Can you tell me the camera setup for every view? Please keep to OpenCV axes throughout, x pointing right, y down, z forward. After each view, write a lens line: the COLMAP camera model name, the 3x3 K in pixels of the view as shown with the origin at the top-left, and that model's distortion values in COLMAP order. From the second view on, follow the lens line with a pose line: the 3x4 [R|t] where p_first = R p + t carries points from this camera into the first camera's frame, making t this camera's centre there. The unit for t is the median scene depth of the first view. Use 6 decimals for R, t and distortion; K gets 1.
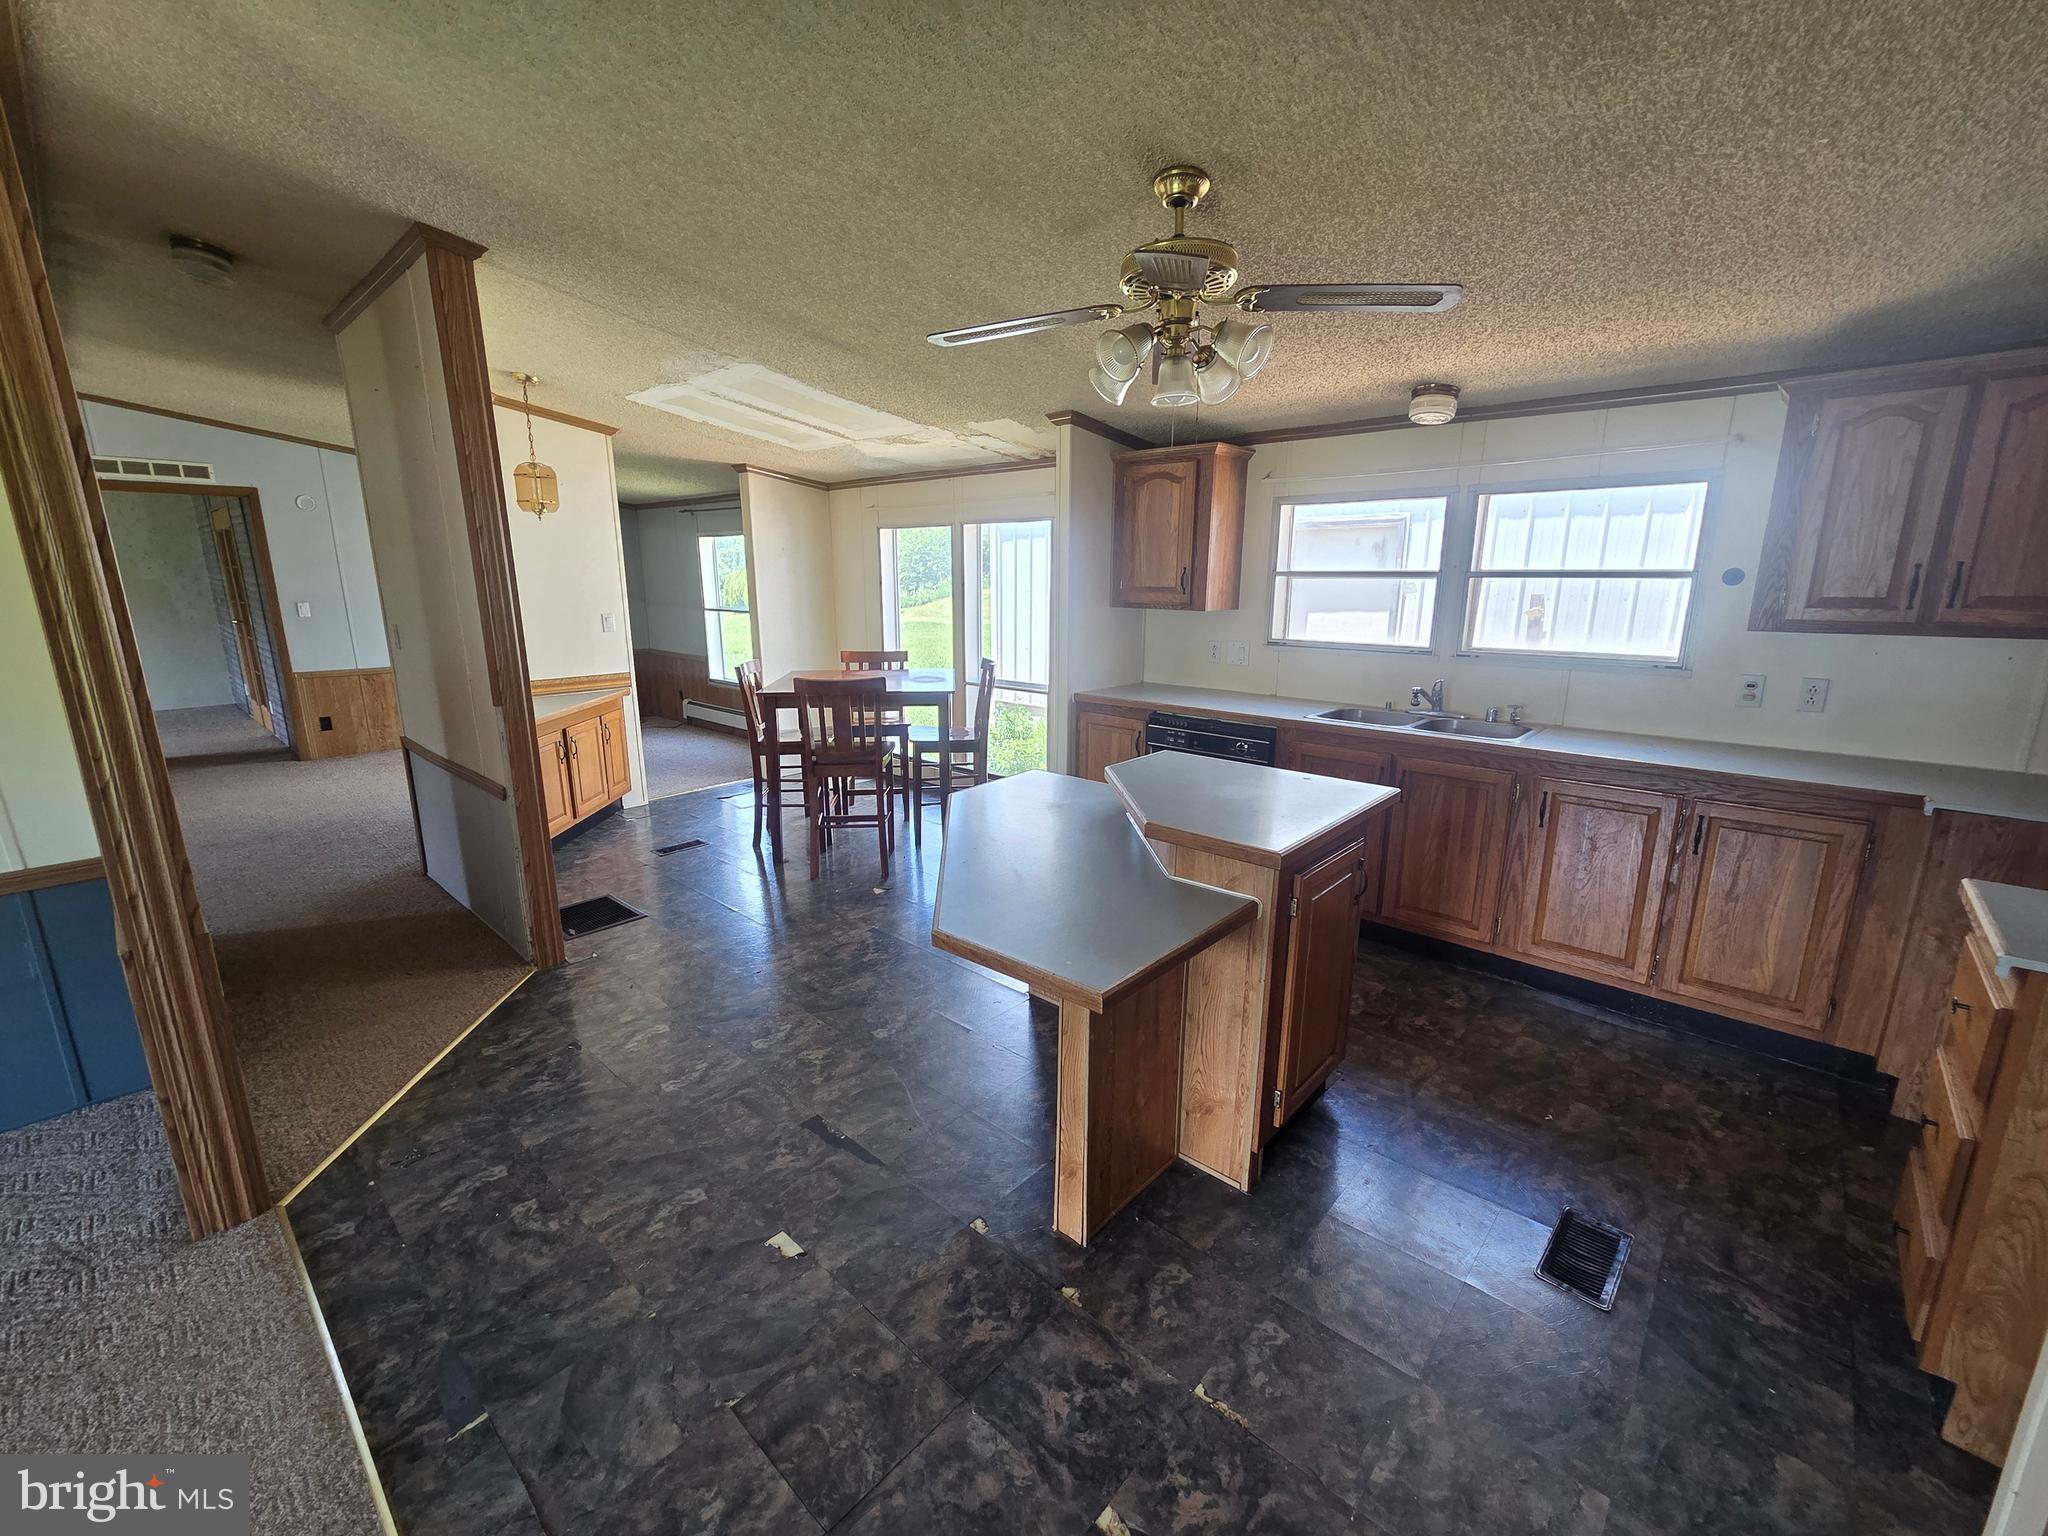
lens RADIAL K [[839.5, 0, 1014.0], [0, 839.5, 765.4], [0, 0, 1]] dist [-0.000369, 0.000484]
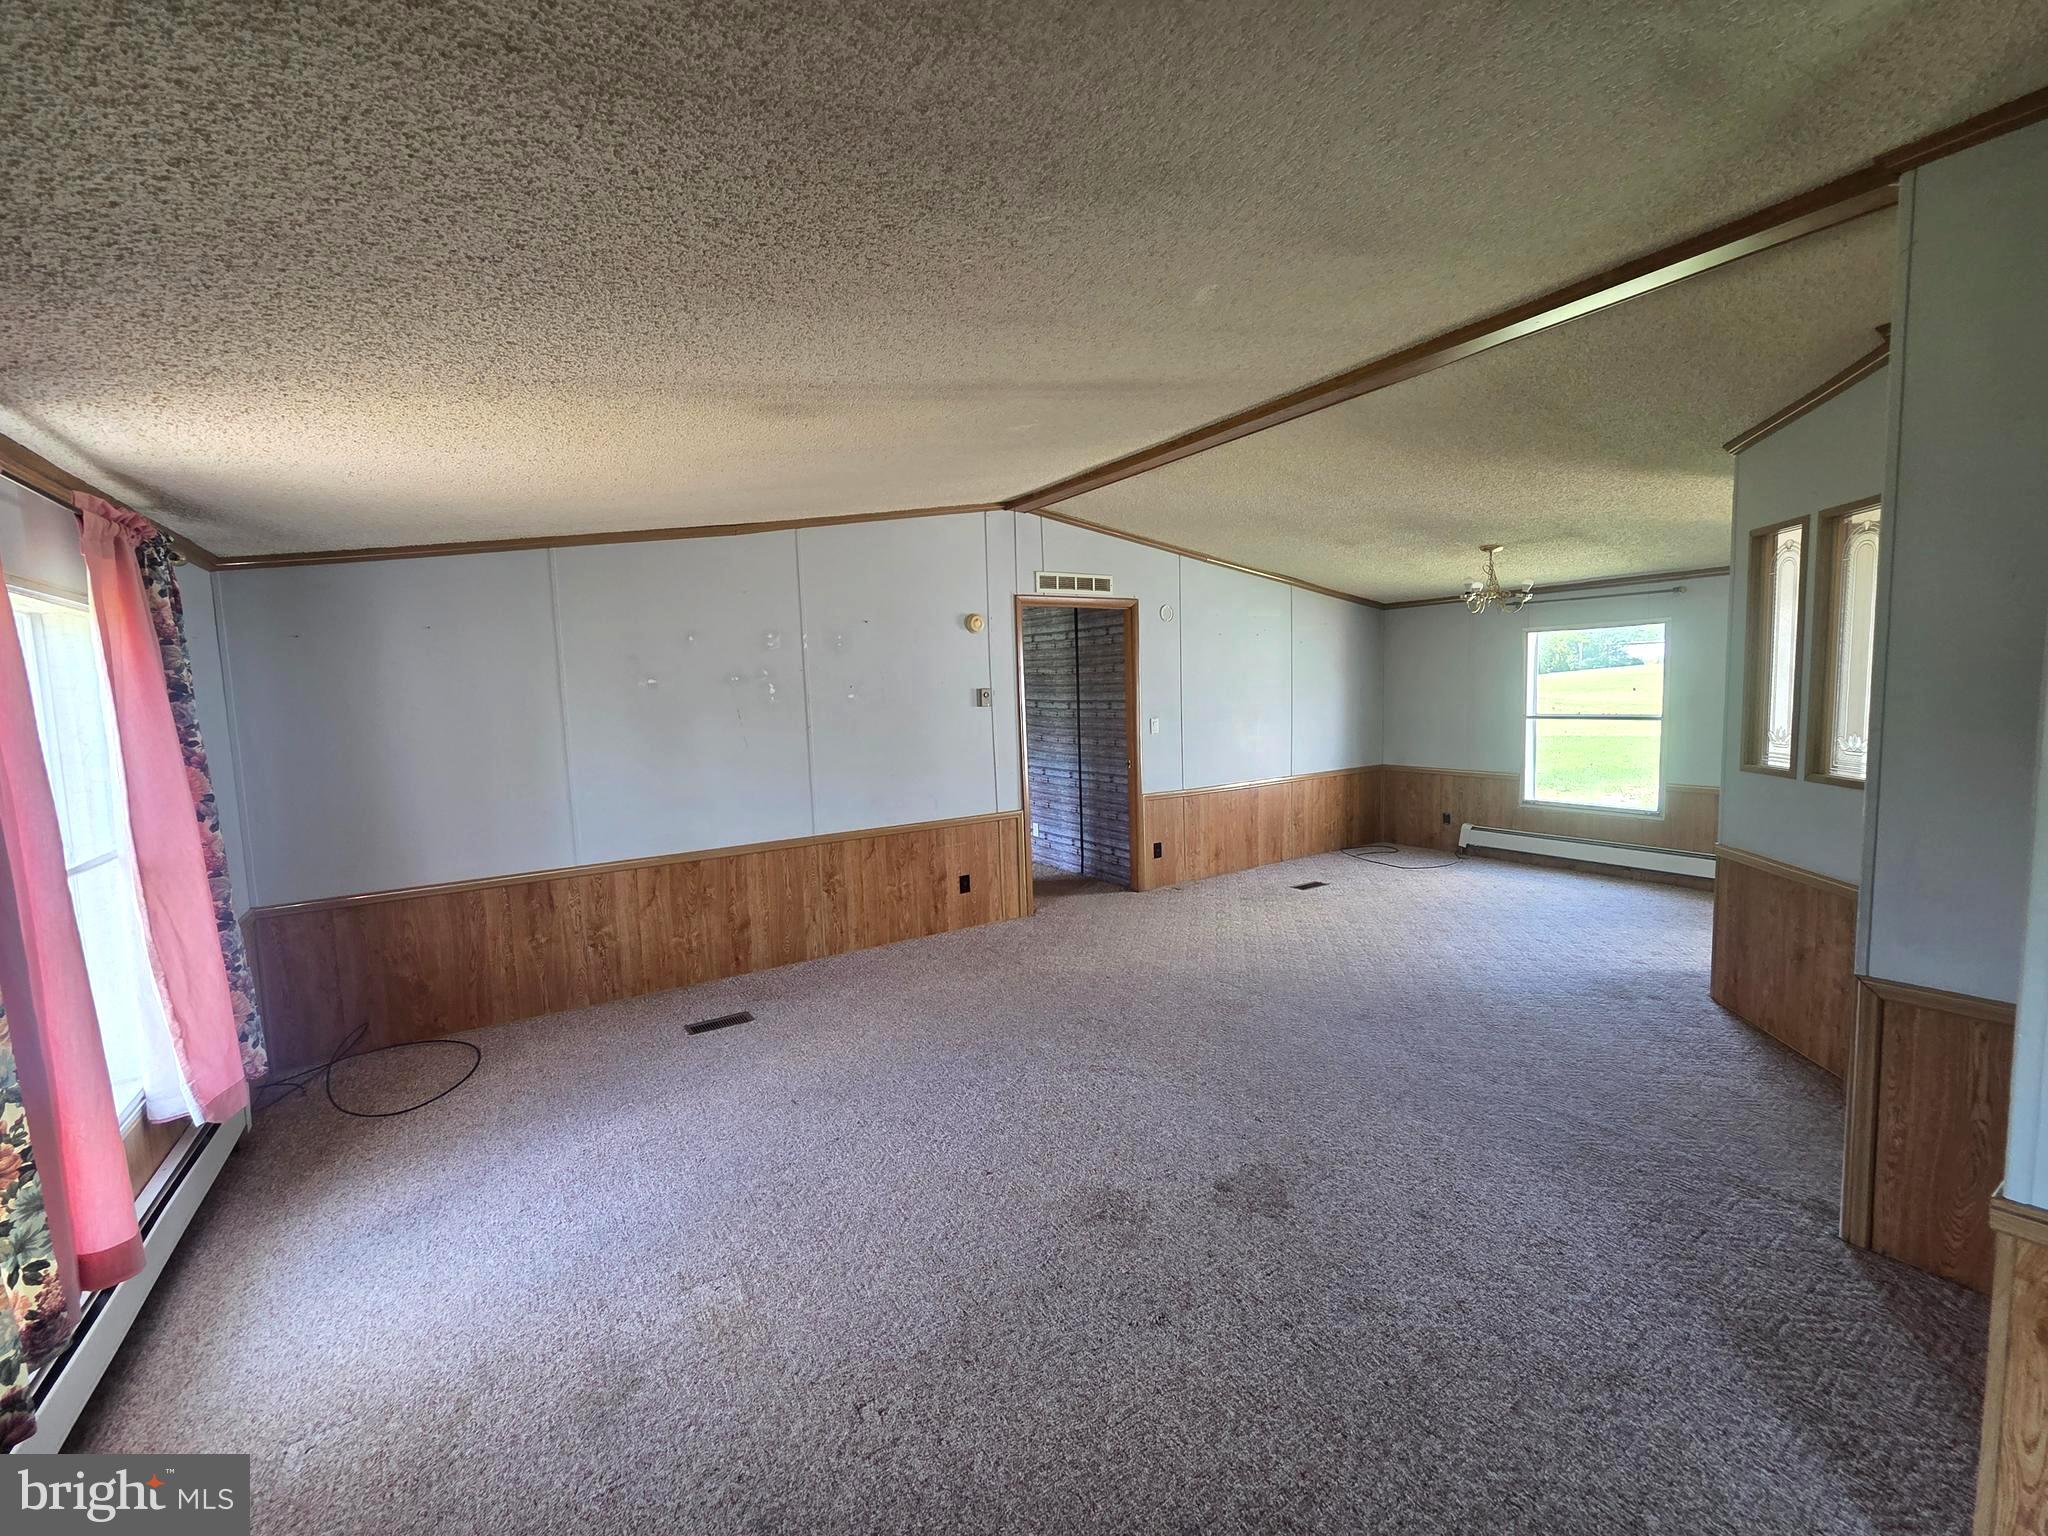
lens RADIAL K [[839.5, 0, 1014.0], [0, 839.5, 765.4], [0, 0, 1]] dist [-0.000369, 0.000484]
pose [[0.964448, -0.003325, -0.264250, -1.203658], [-0.029951, 0.992103, -0.121799, -0.042694], [0.262568, 0.125383, 0.956732, 0.135641]]
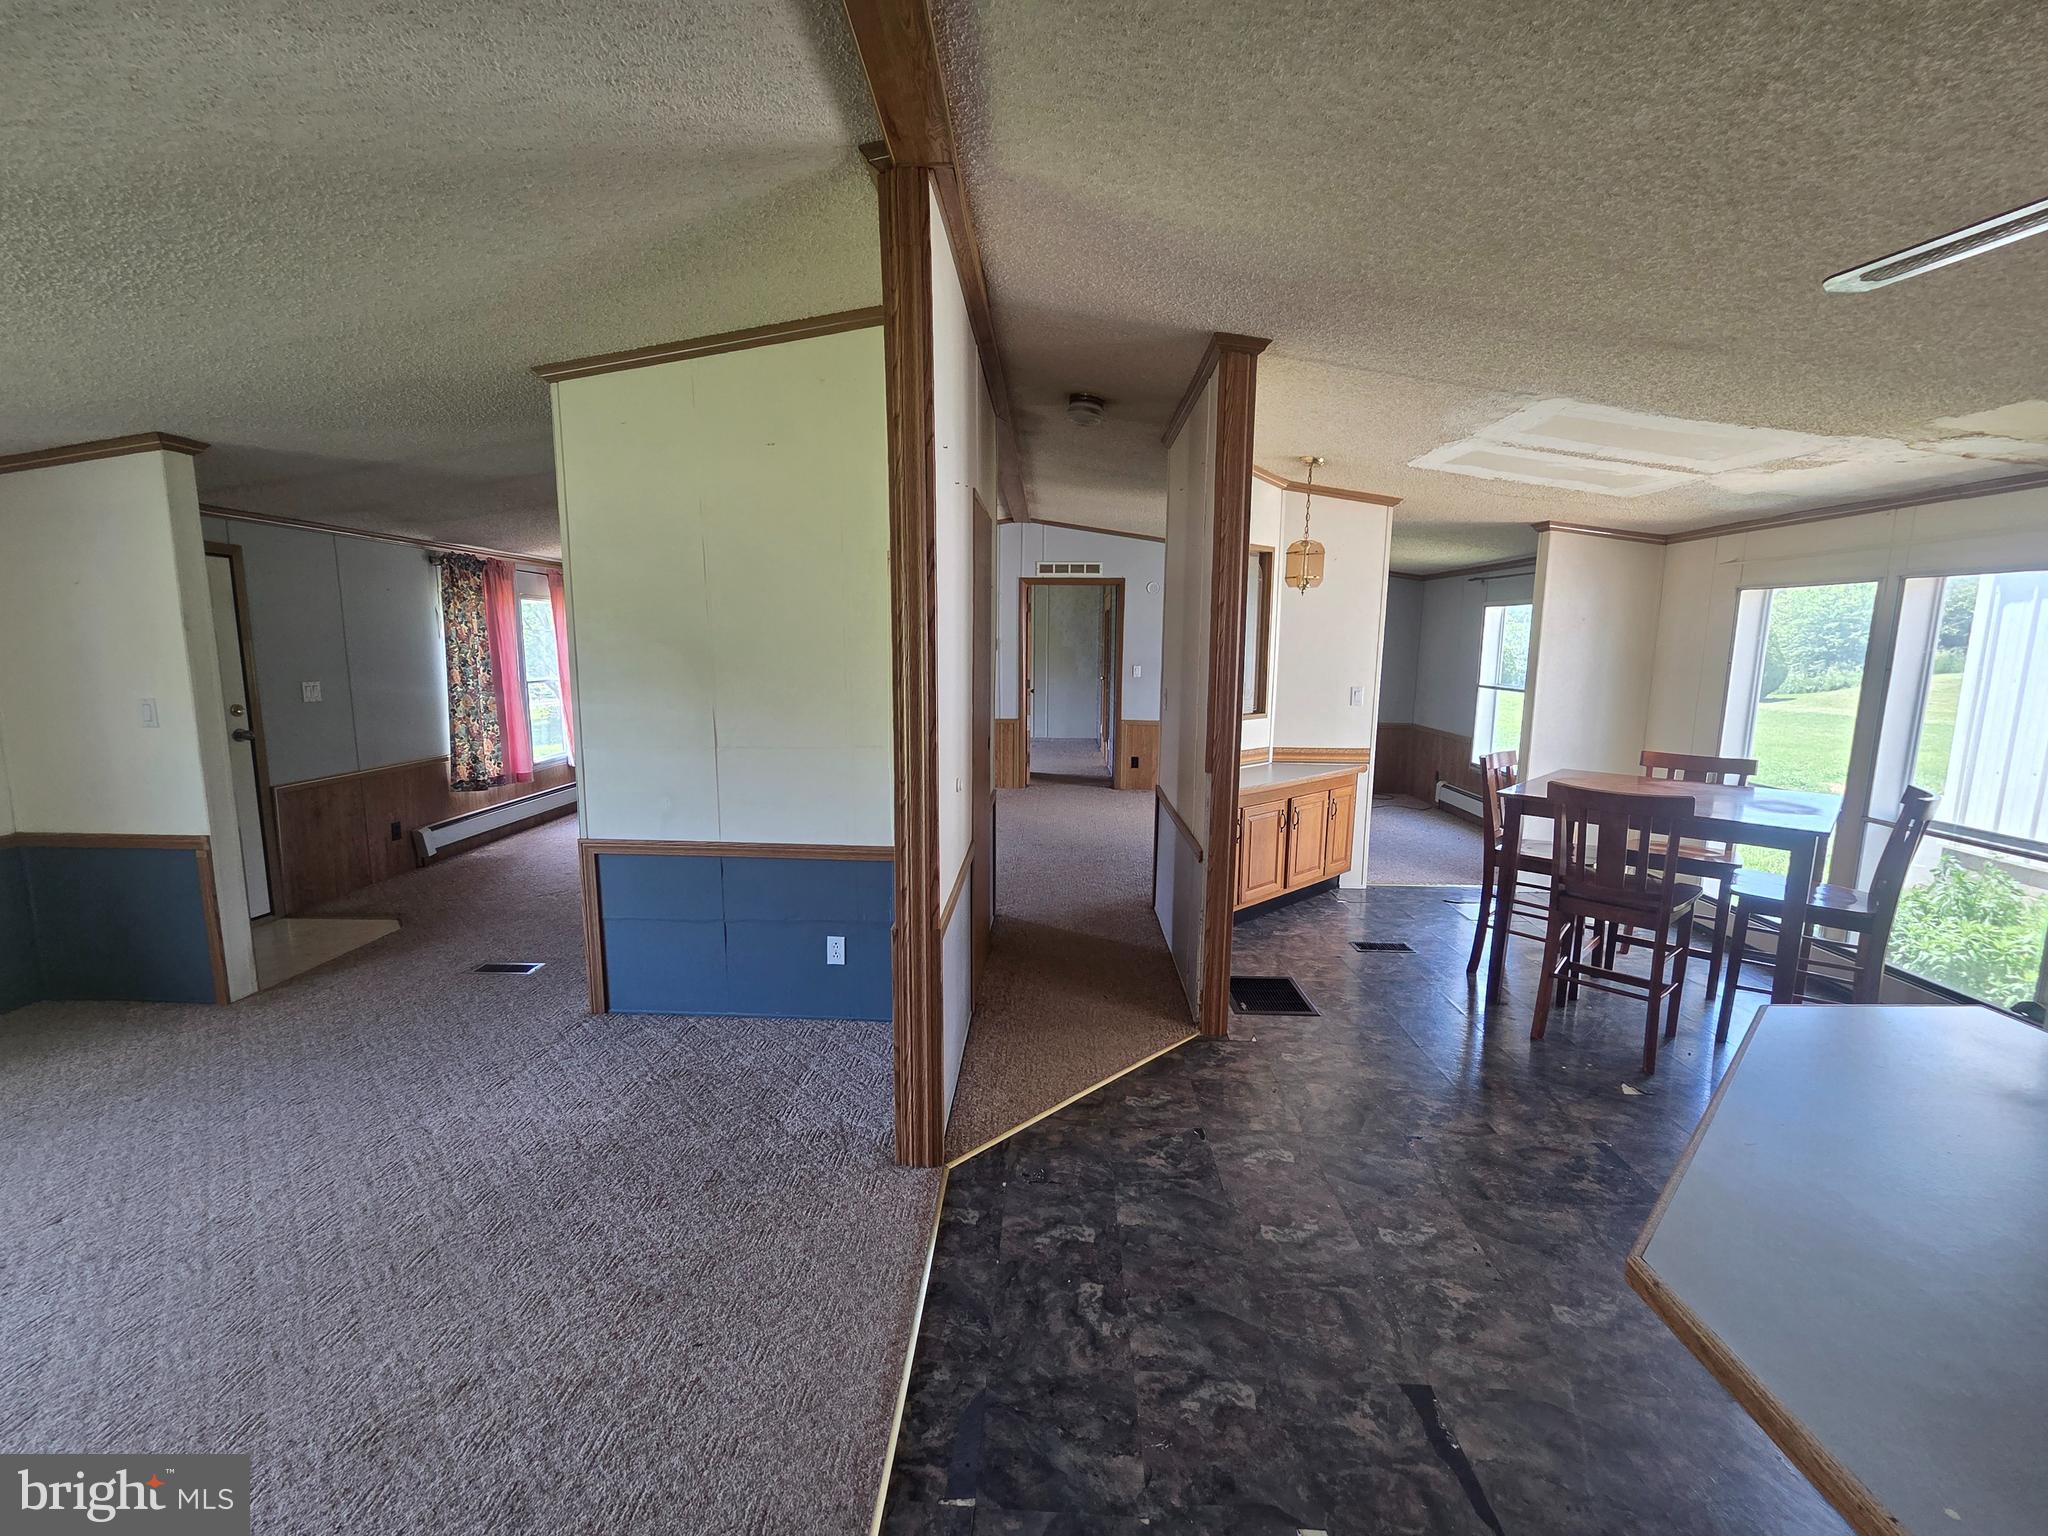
lens RADIAL K [[839.5, 0, 1014.0], [0, 839.5, 765.4], [0, 0, 1]] dist [-0.000369, 0.000484]
pose [[0.637478, 0.119377, -0.761164, 0.015207], [-0.179989, 0.983662, 0.003532, -0.029787], [0.749150, 0.134750, 0.648550, 0.105555]]
